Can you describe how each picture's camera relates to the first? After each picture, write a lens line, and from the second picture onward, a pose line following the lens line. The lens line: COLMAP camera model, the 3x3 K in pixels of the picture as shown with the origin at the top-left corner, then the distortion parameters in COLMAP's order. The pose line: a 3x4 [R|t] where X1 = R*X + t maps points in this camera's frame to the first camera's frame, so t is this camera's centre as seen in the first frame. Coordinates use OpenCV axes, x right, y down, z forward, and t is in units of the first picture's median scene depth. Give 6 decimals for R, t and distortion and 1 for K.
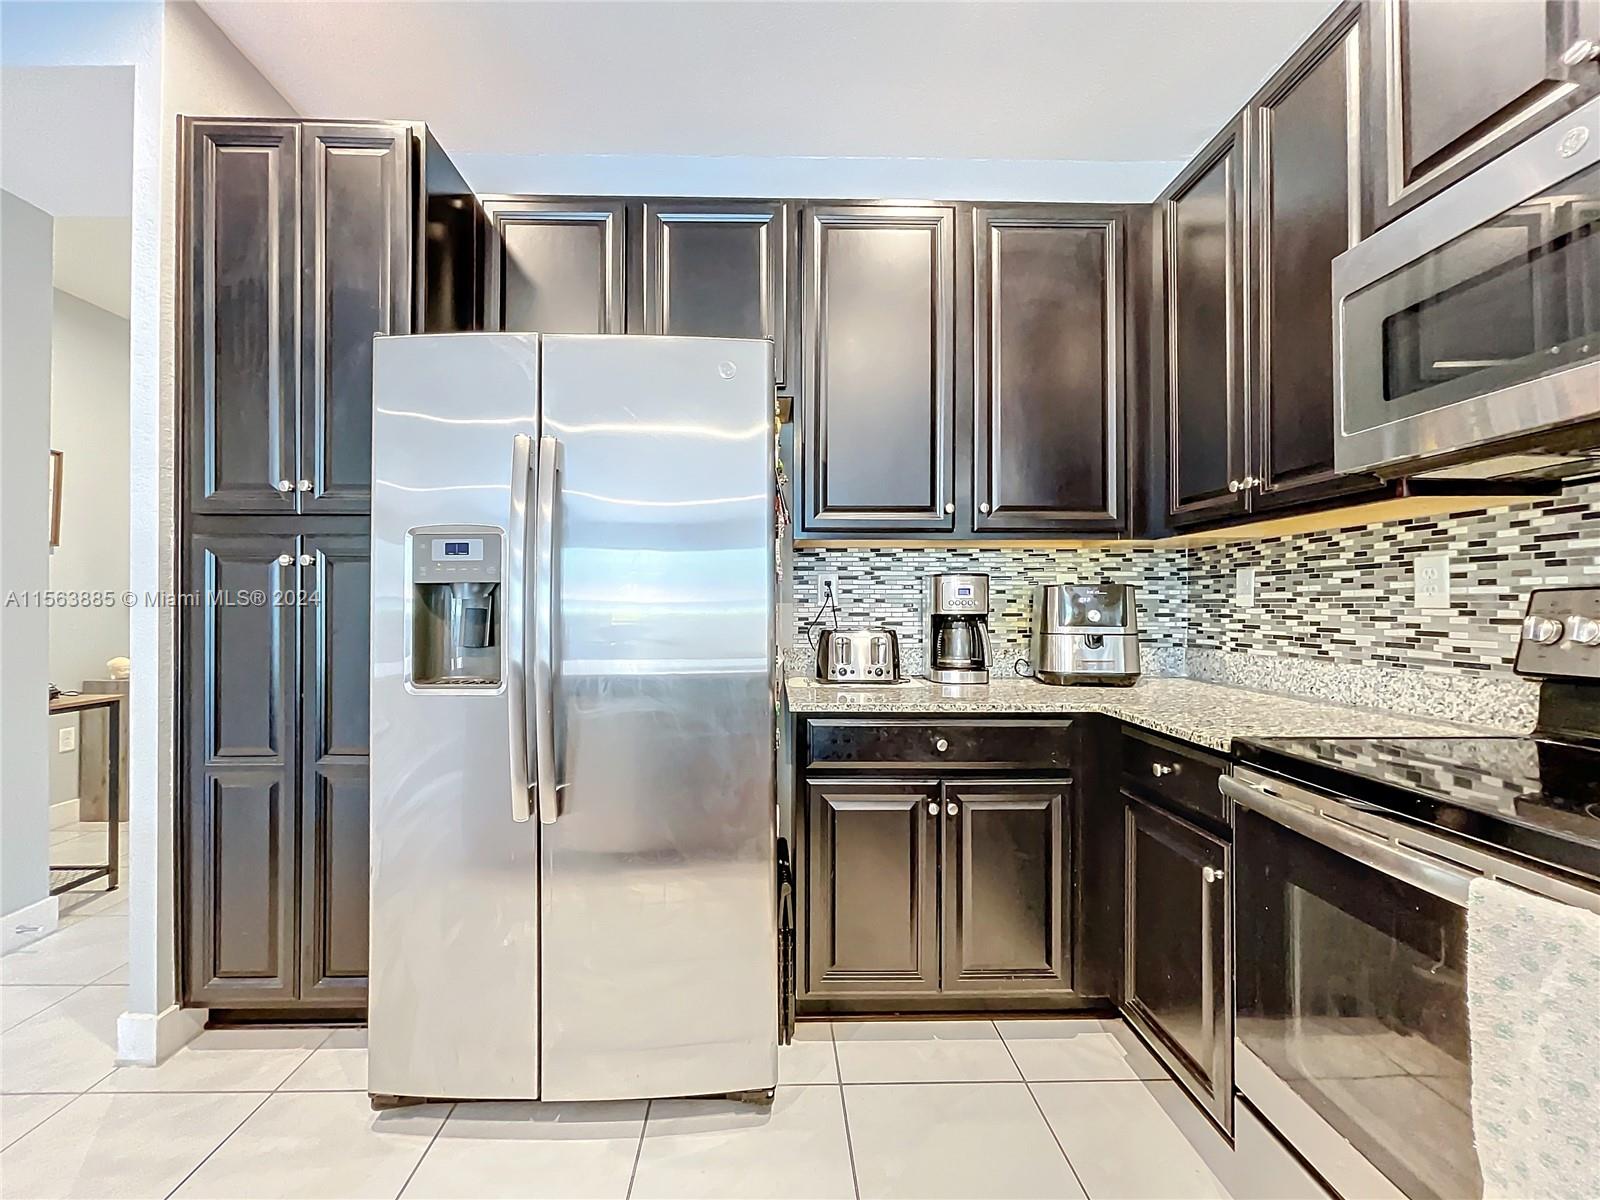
lens RADIAL K [[650.5, 0, 777.6], [0, 650.5, 598.7], [0, 0, 1]] dist [0.000774, 0.000094]
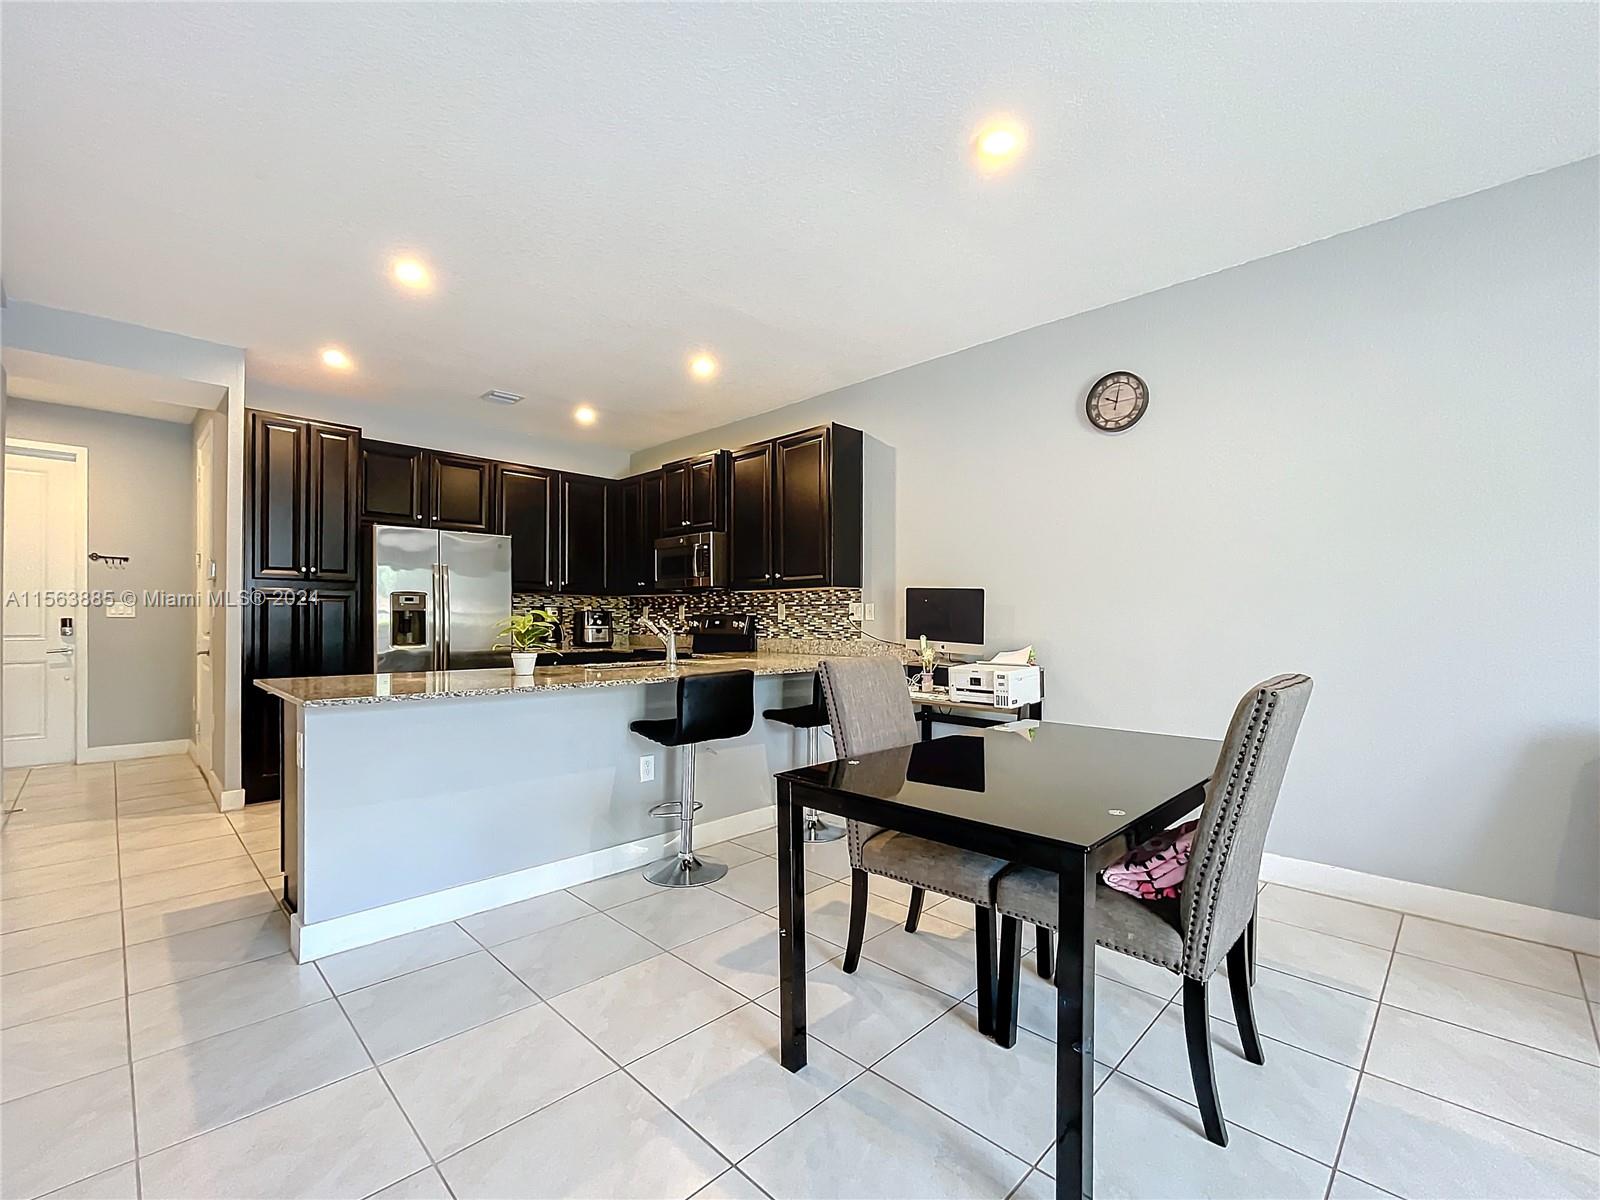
lens RADIAL K [[692.2, 0, 788.9], [0, 692.2, 618.7], [0, 0, 1]] dist [0.001755, 0.000188]
pose [[0.727043, 0.001895, 0.686589, -1.117245], [-0.008574, 0.999943, 0.006319, -0.017383], [-0.686538, -0.010481, 0.727018, -2.006194]]
